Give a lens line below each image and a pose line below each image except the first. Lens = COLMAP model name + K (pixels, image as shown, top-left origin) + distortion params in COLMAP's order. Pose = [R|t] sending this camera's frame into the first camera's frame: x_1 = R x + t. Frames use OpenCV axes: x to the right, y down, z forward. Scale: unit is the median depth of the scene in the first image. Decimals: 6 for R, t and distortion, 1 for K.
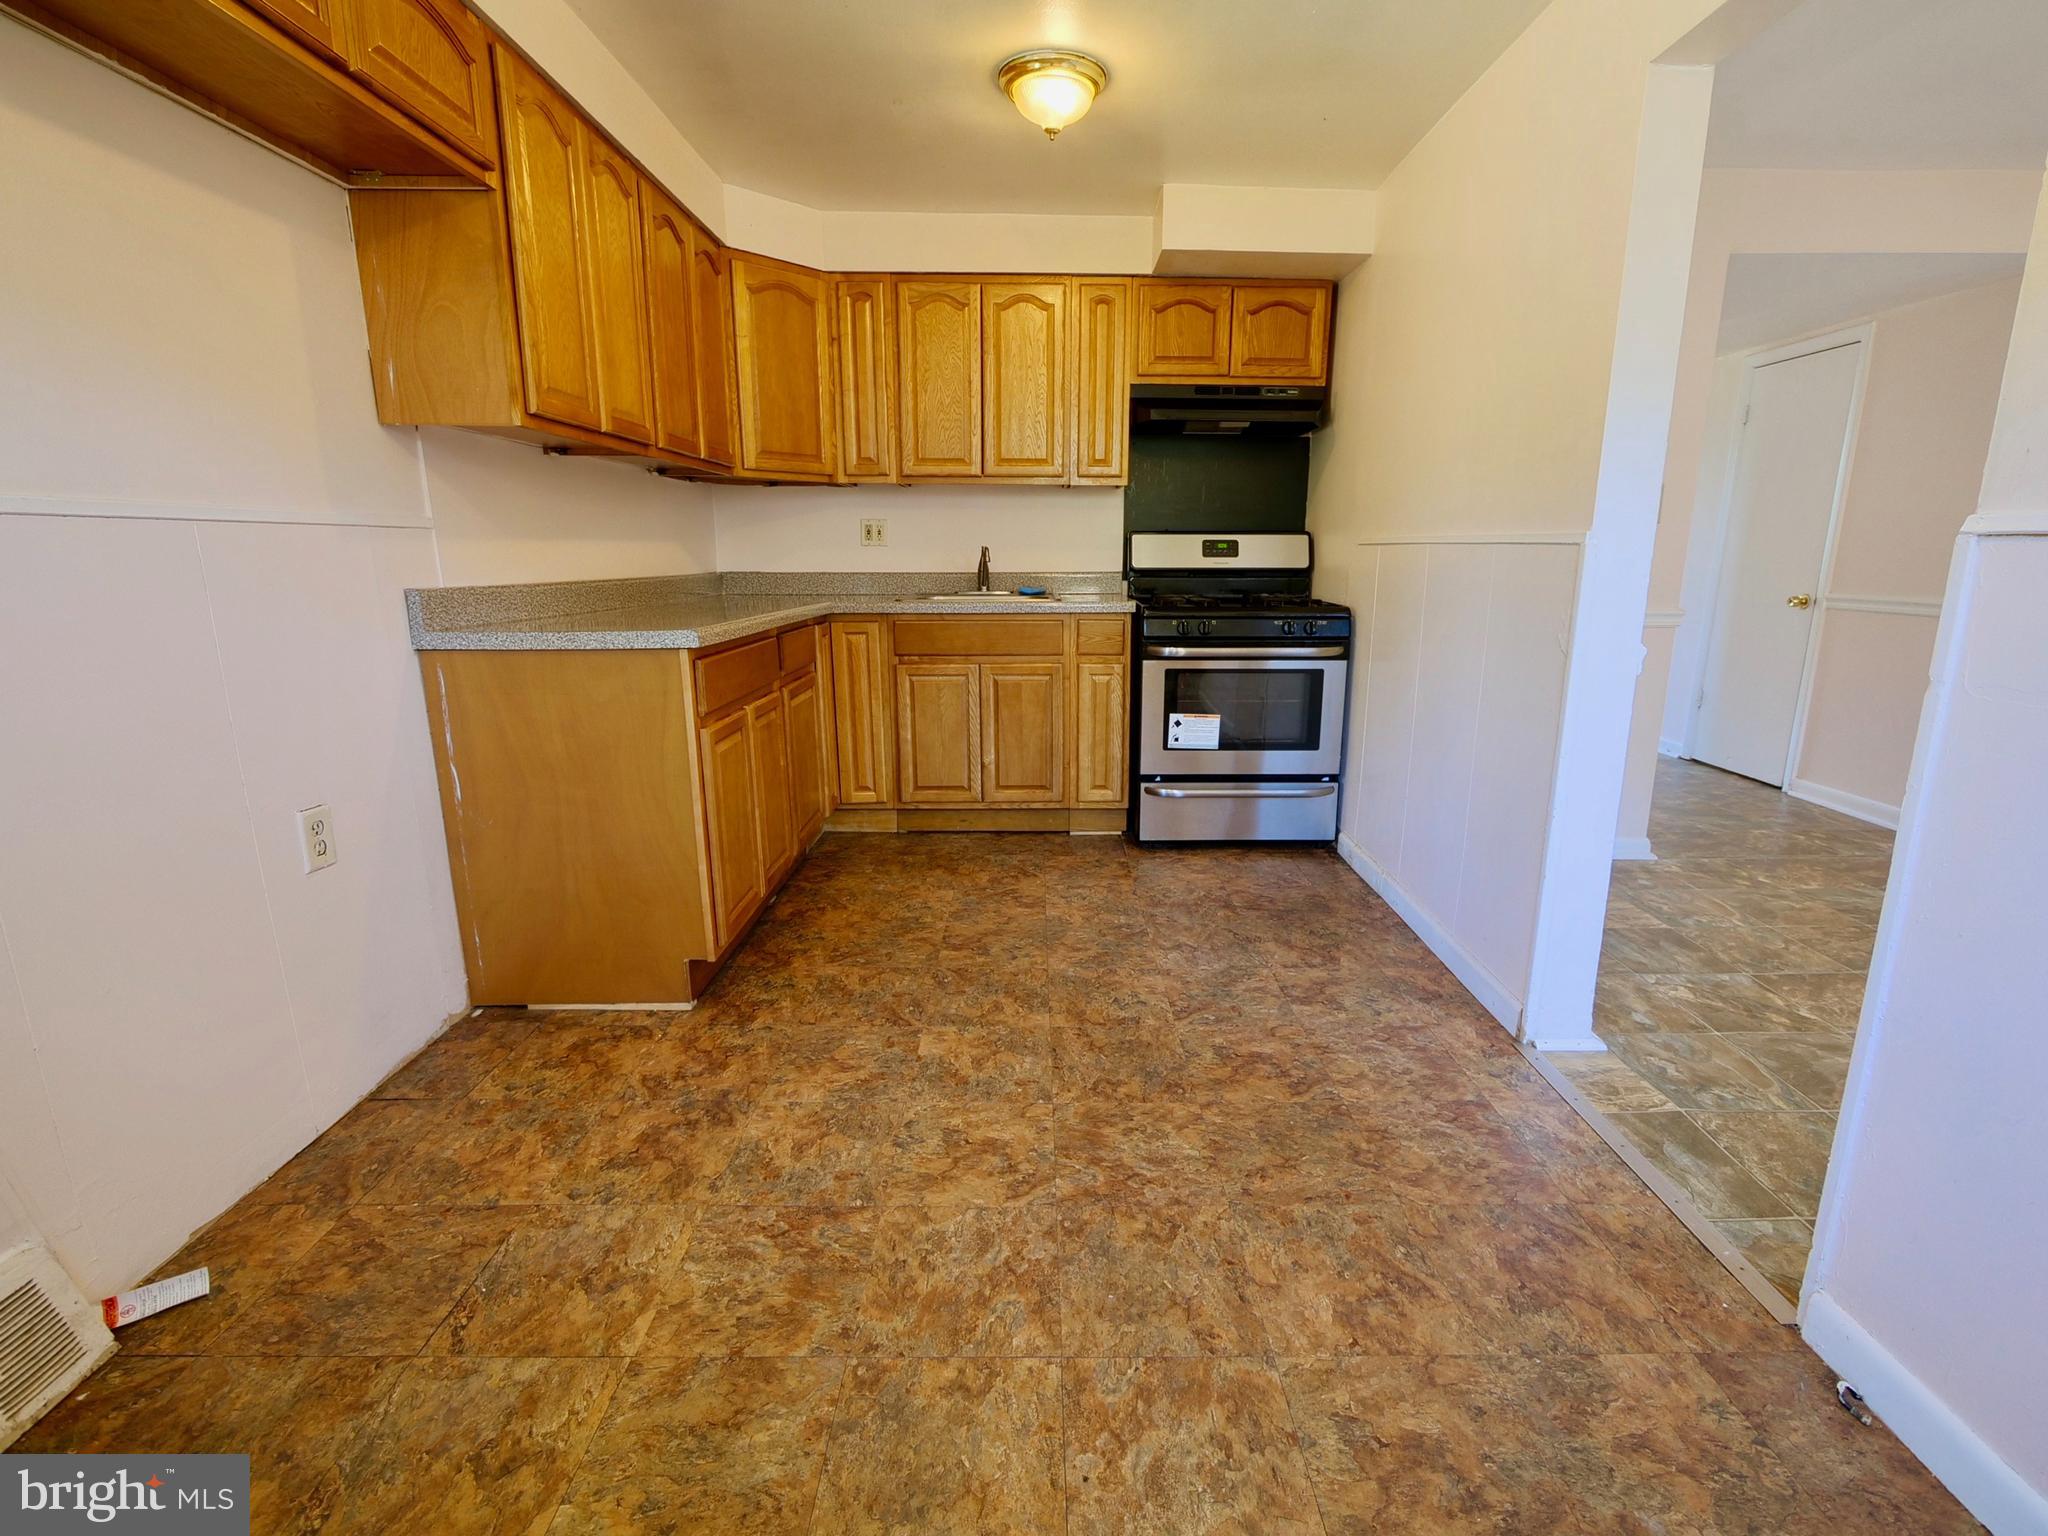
lens RADIAL K [[903.6, 0, 1047.7], [0, 903.6, 743.2], [0, 0, 1]] dist [-0.003544, -0.000007]
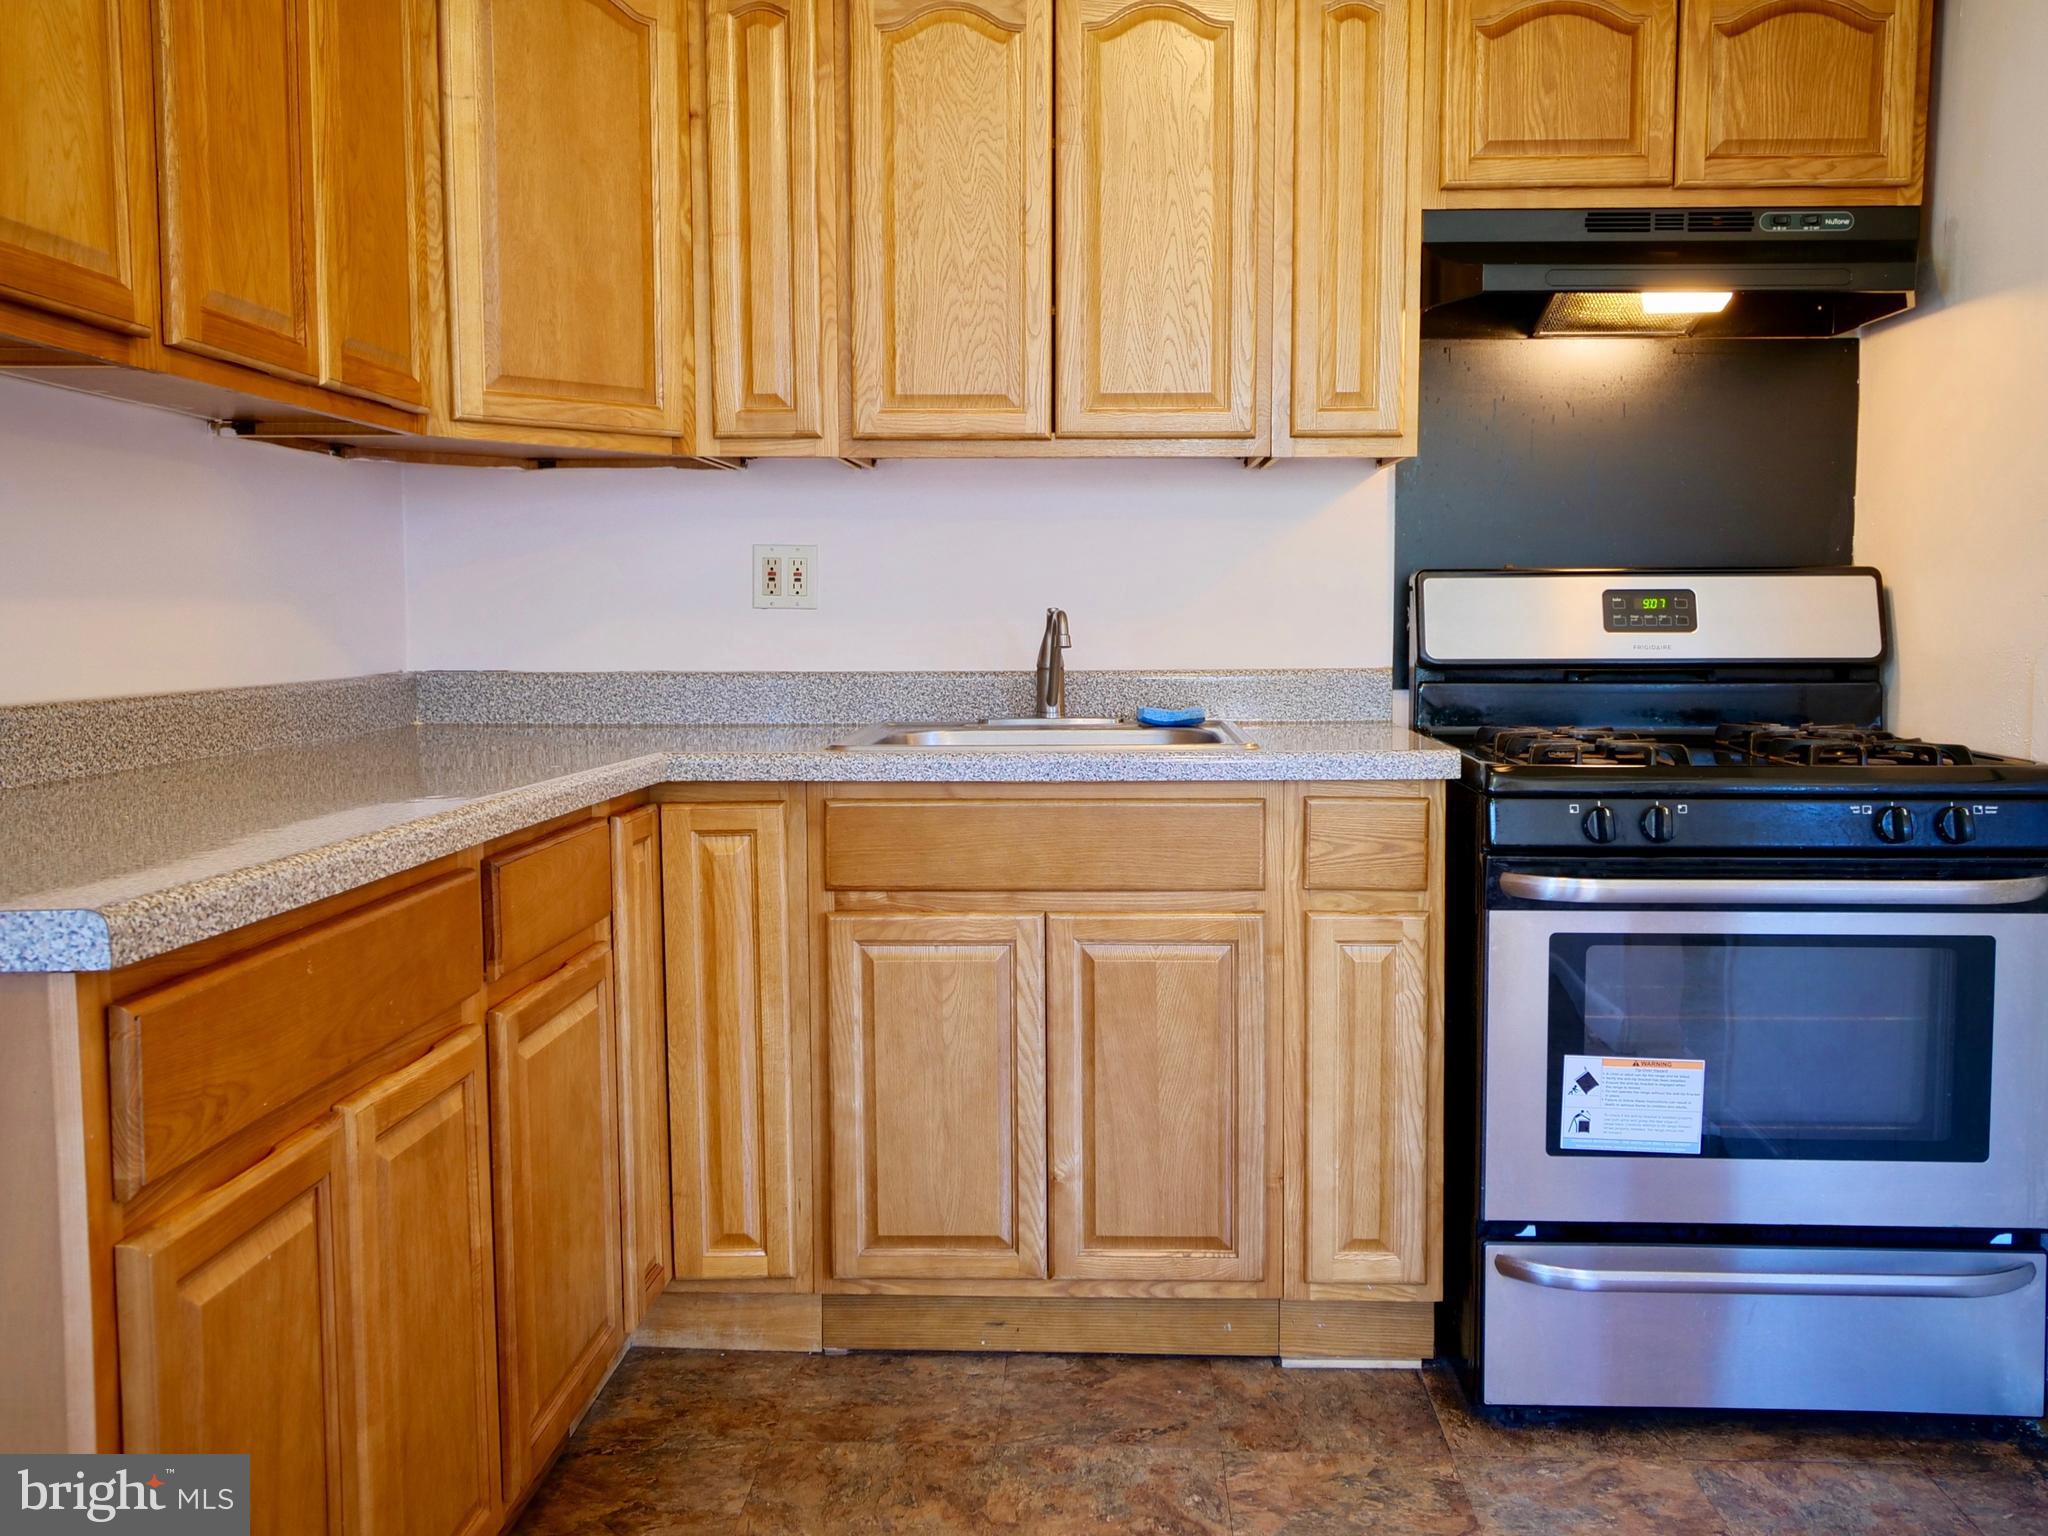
lens RADIAL K [[1711.0, 0, 1051.7], [0, 1711.0, 753.8], [0, 0, 1]] dist [0.009297, -0.001229]
pose [[0.998824, -0.000823, -0.048467, -0.037046], [-0.005312, 0.991974, -0.126327, -0.062237], [0.048182, 0.126436, 0.990804, 0.273426]]
